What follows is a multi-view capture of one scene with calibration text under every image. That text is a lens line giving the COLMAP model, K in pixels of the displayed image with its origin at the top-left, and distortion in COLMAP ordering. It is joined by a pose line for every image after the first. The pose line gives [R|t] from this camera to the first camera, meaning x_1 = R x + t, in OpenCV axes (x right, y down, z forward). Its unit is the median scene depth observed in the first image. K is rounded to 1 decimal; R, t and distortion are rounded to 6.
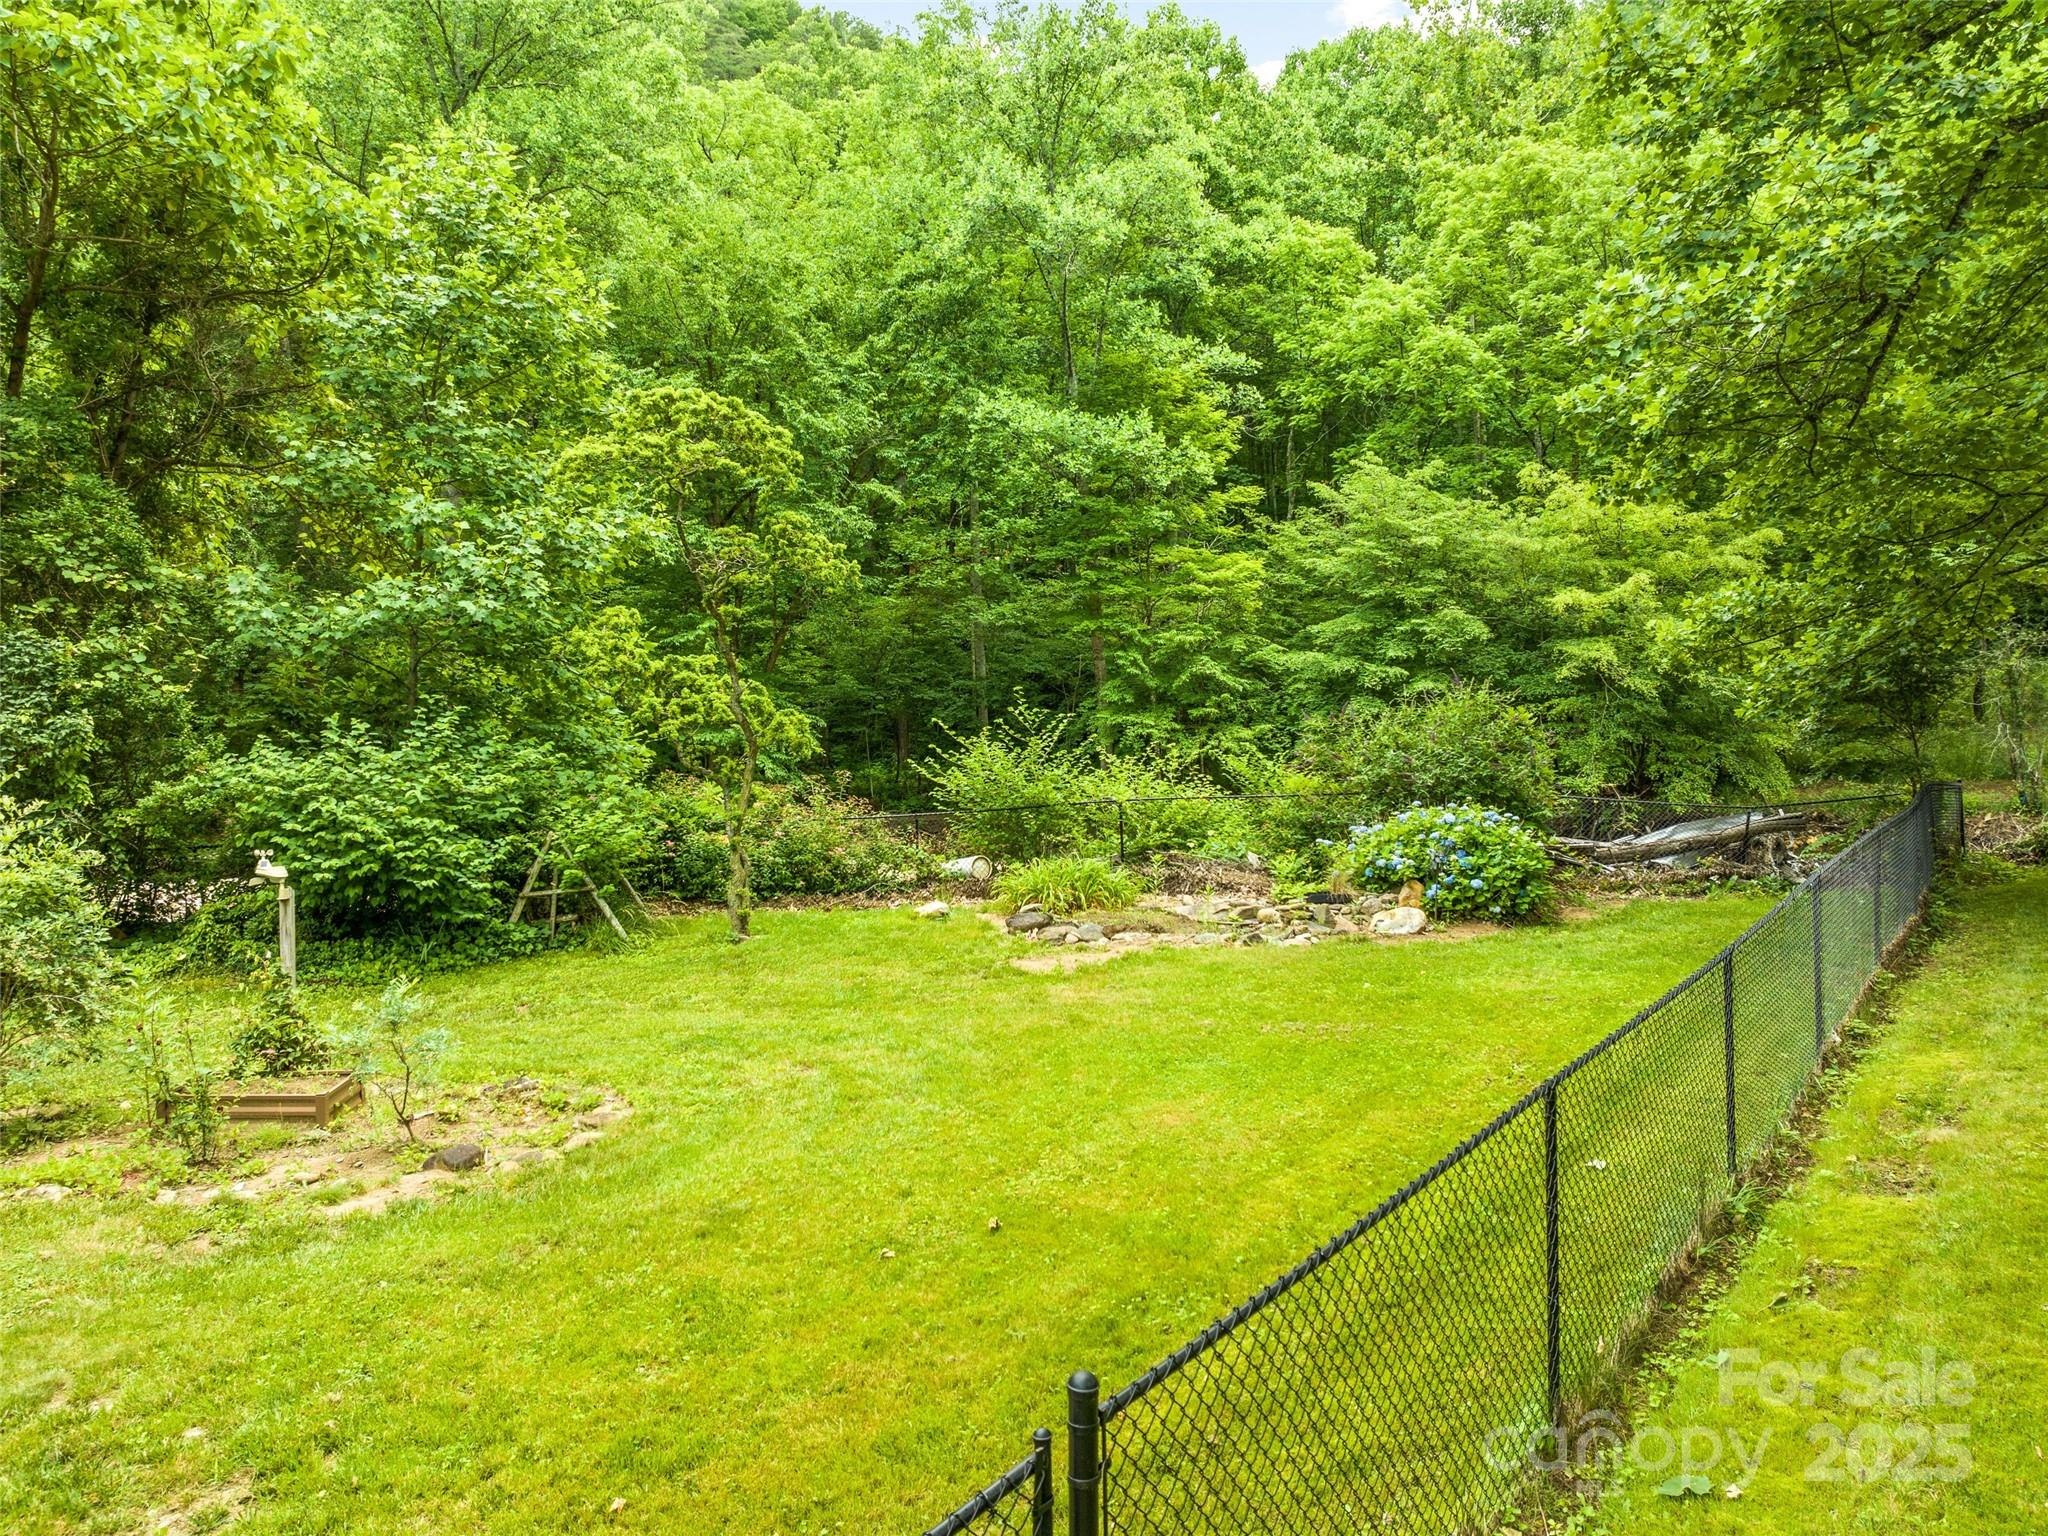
lens RADIAL K [[1435.6, 0, 1058.4], [0, 1435.6, 694.9], [0, 0, 1]] dist [-0.046714, 0.017249]
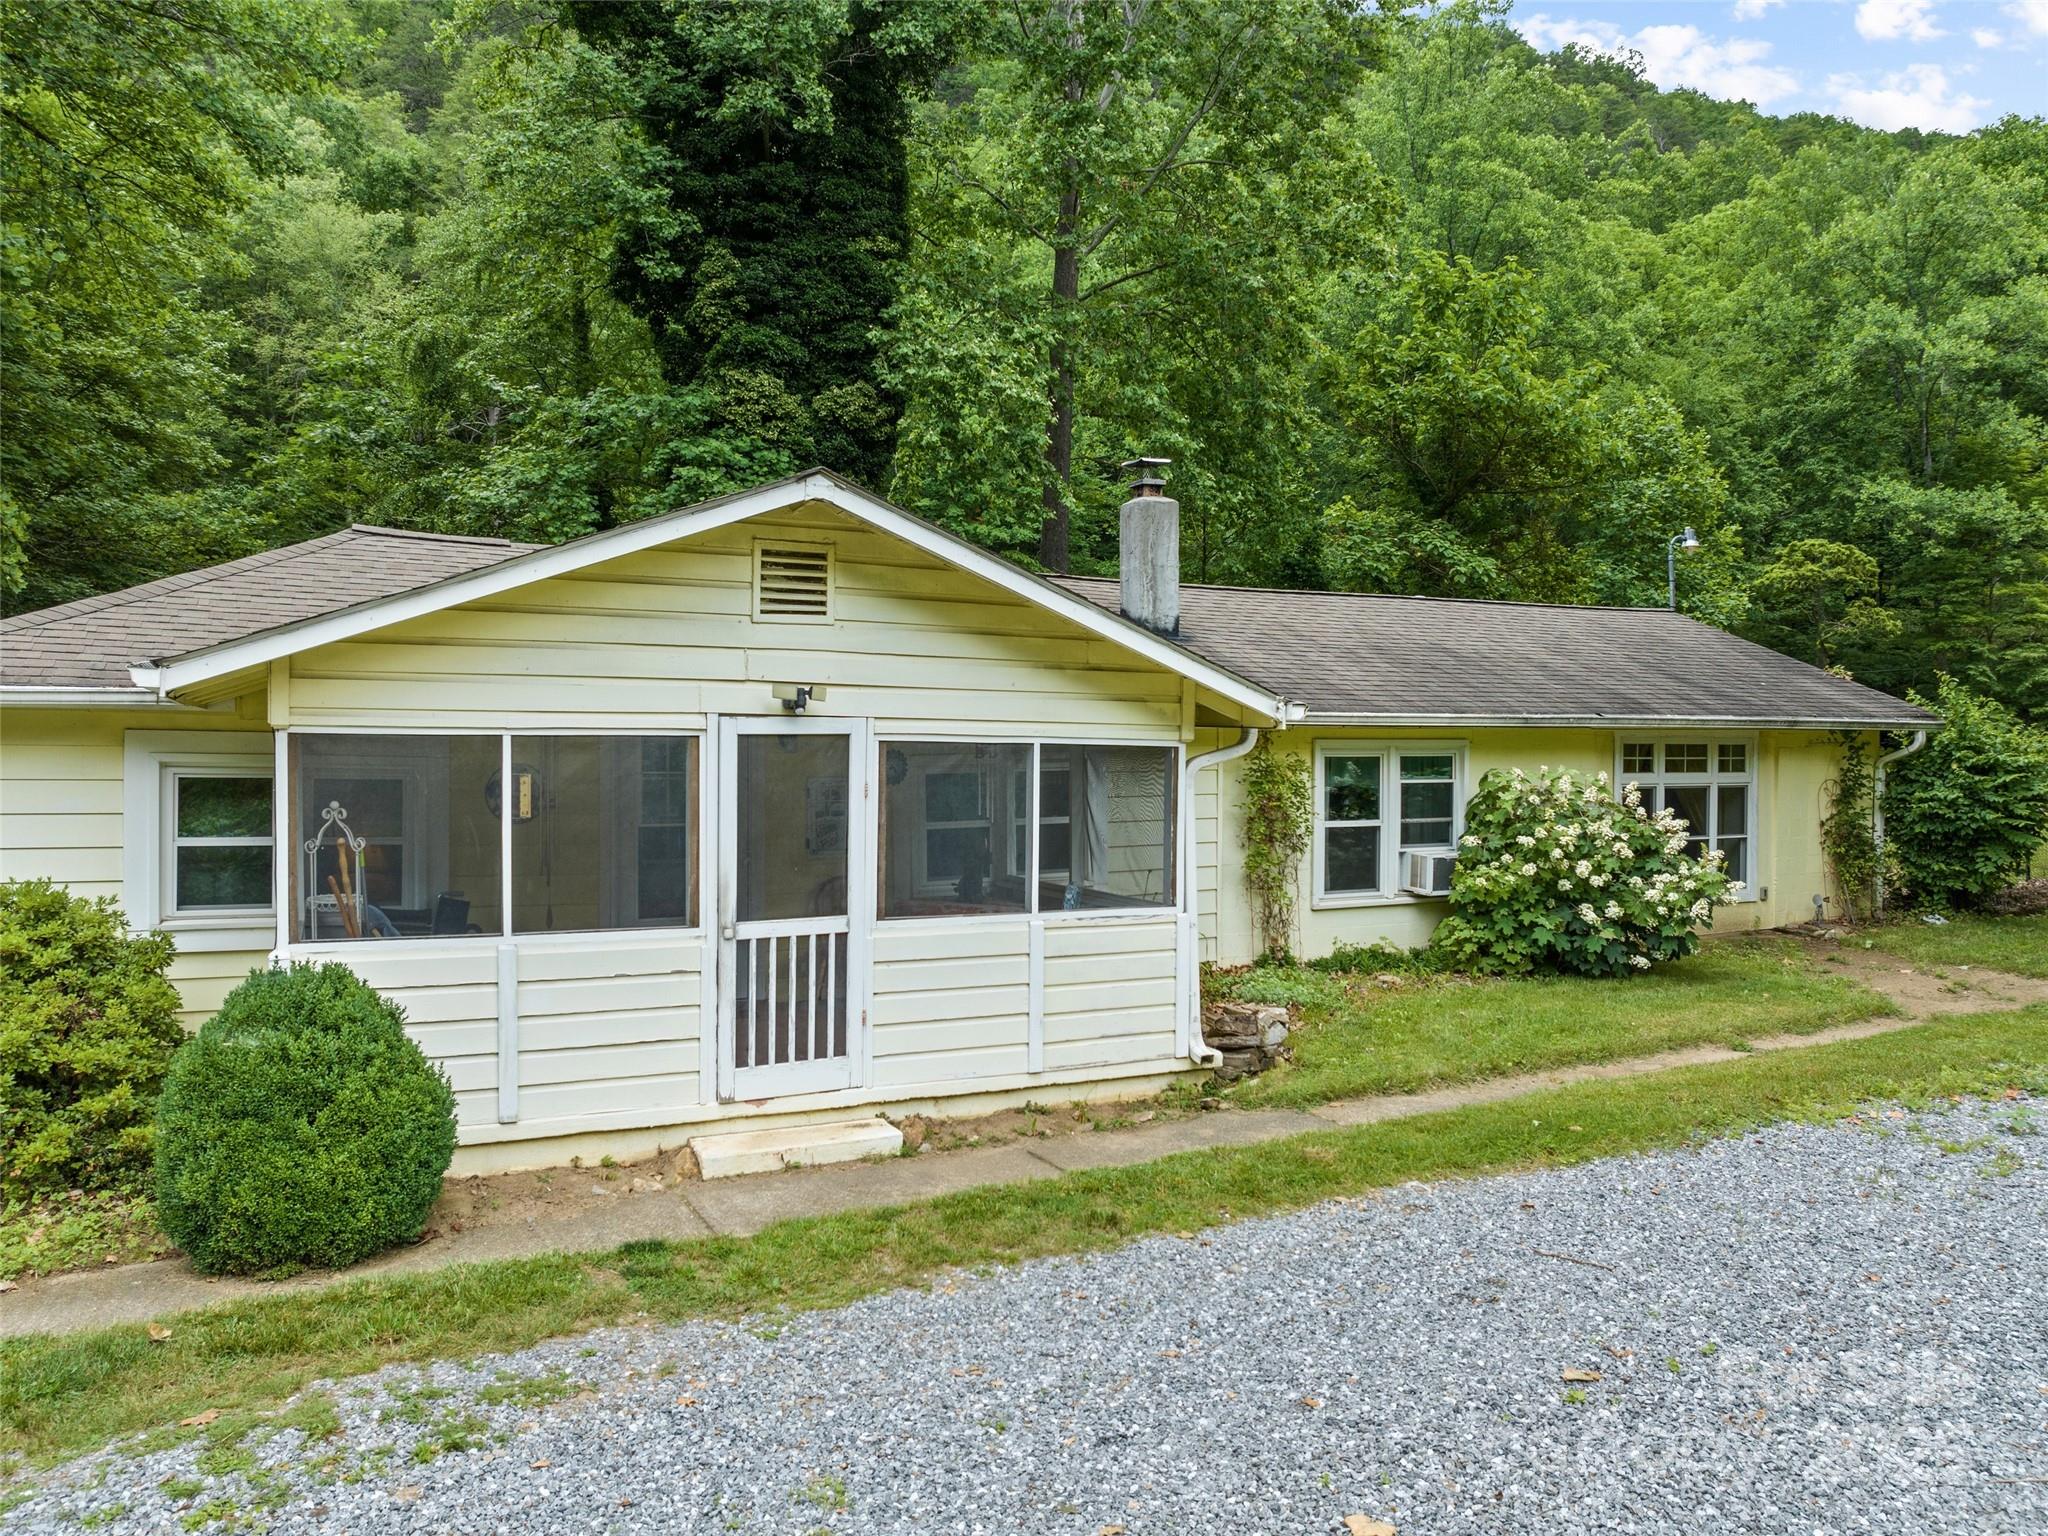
lens RADIAL K [[1435.6, 0, 1055.9], [0, 1435.6, 767.2], [0, 0, 1]] dist [-0.046714, 0.017249]
pose [[0.899313, 0.026881, -0.436478, -0.163818], [-0.008215, 0.998971, 0.044596, 0.014810], [0.437227, -0.036520, 0.898609, -0.627043]]
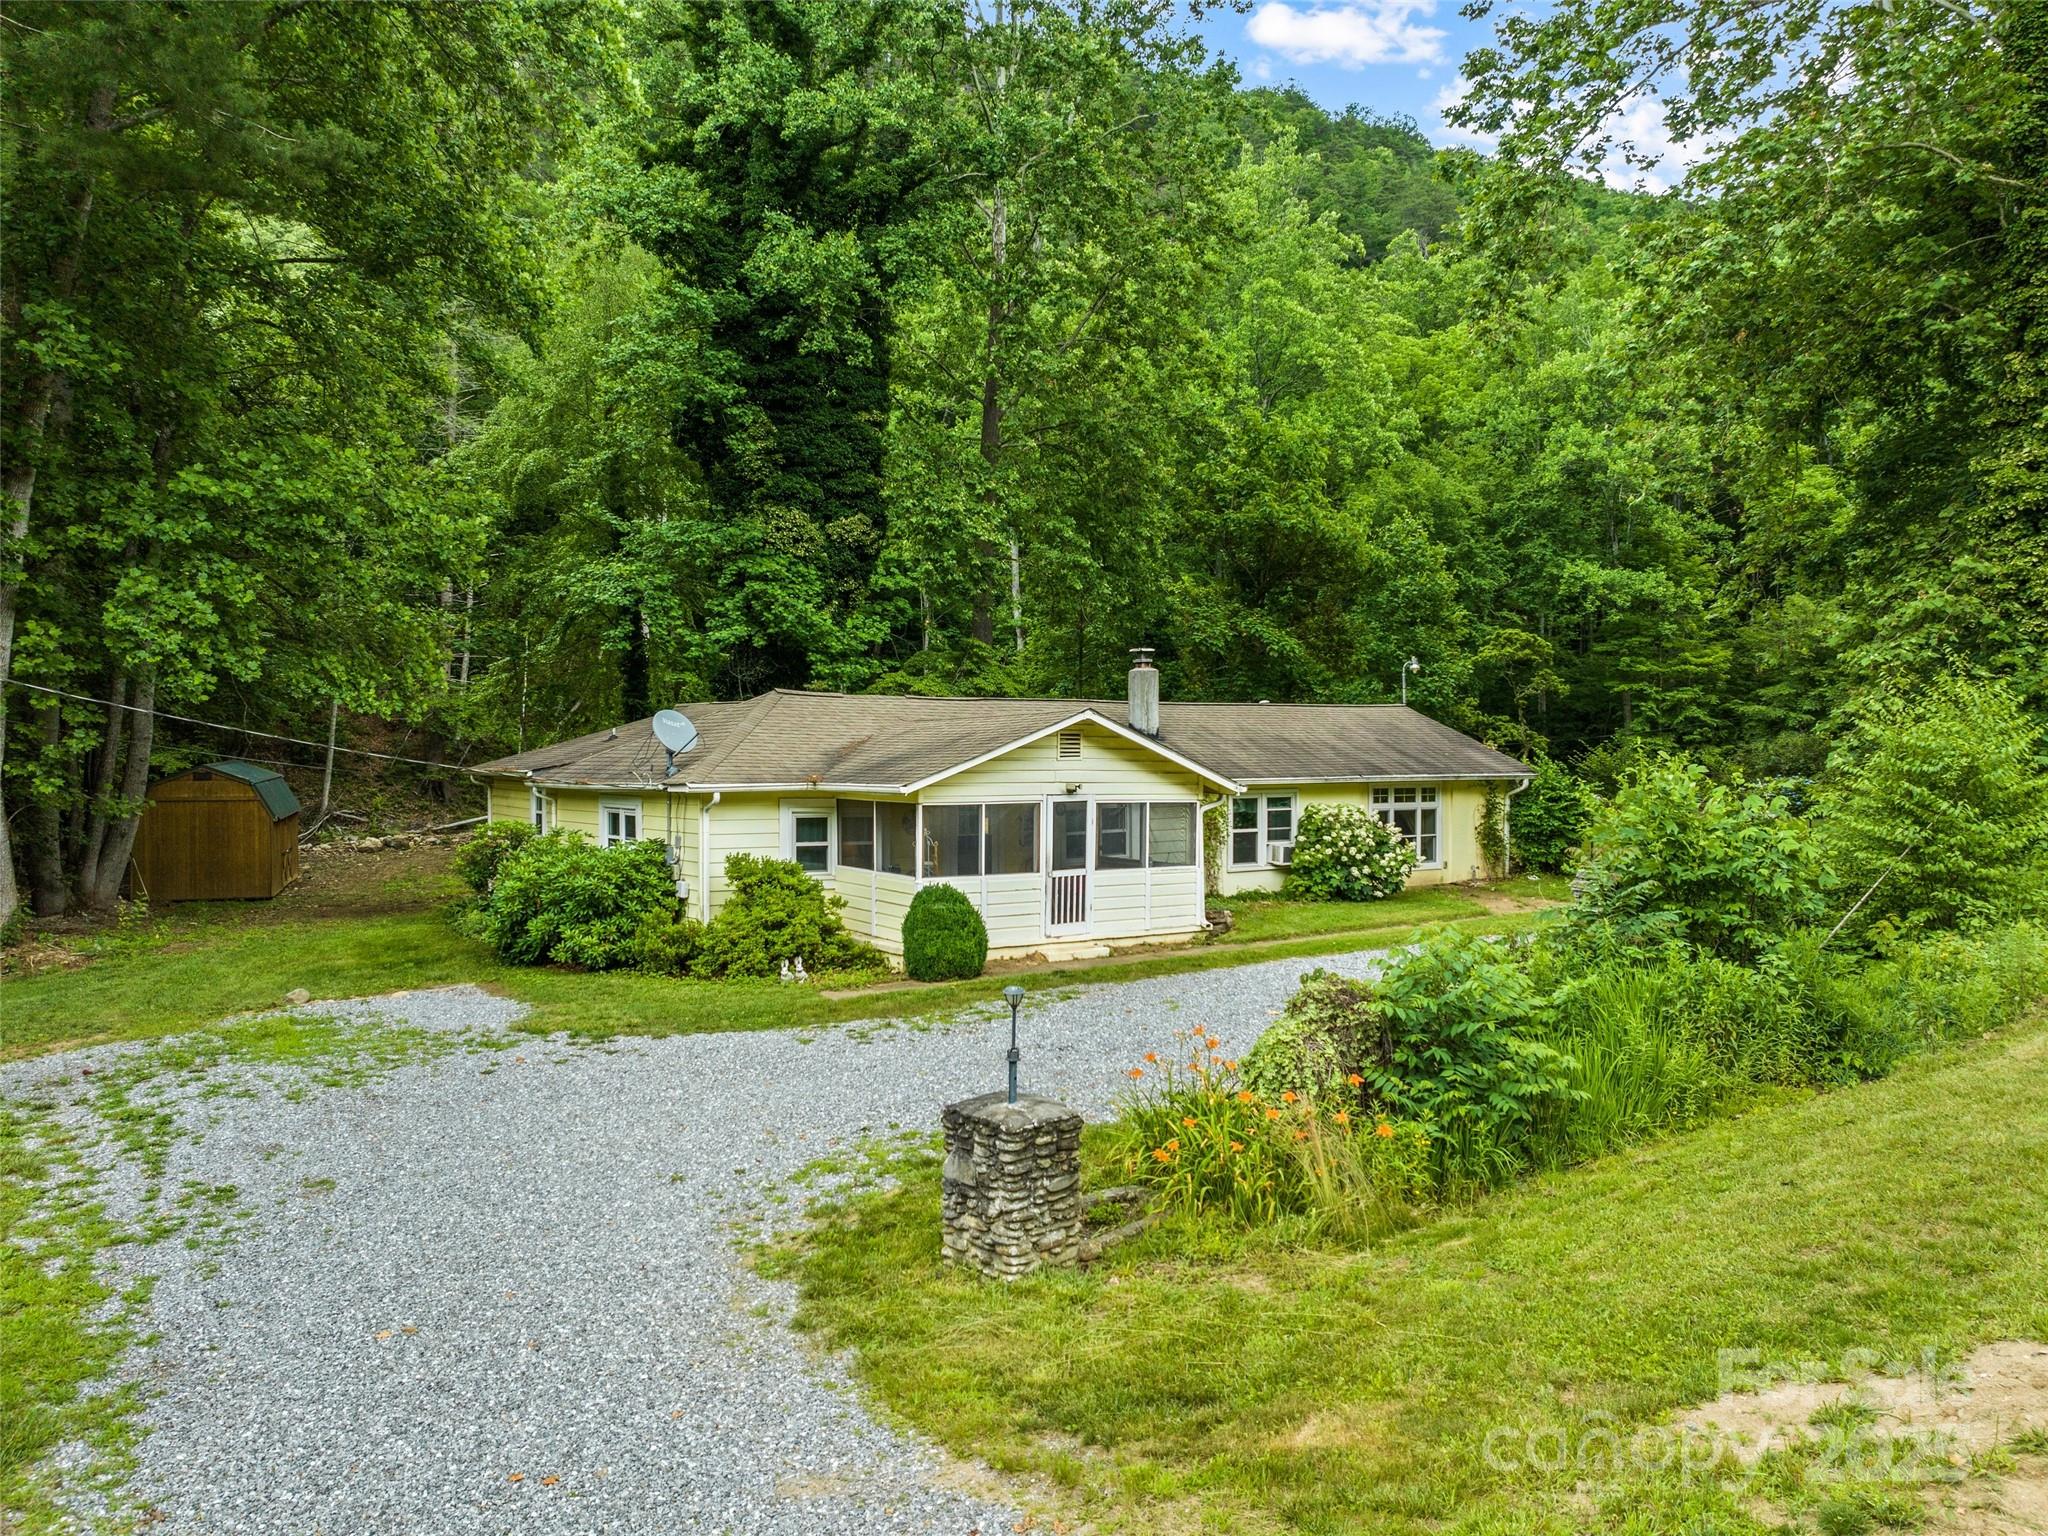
lens RADIAL K [[1435.6, 0, 1044.2], [0, 1435.6, 760.9], [0, 0, 1]] dist [-0.046714, 0.017249]
pose [[0.949493, 0.023926, -0.312876, -0.119701], [-0.012150, 0.999144, 0.039535, -0.020467], [0.313554, -0.033737, 0.948971, -1.016200]]
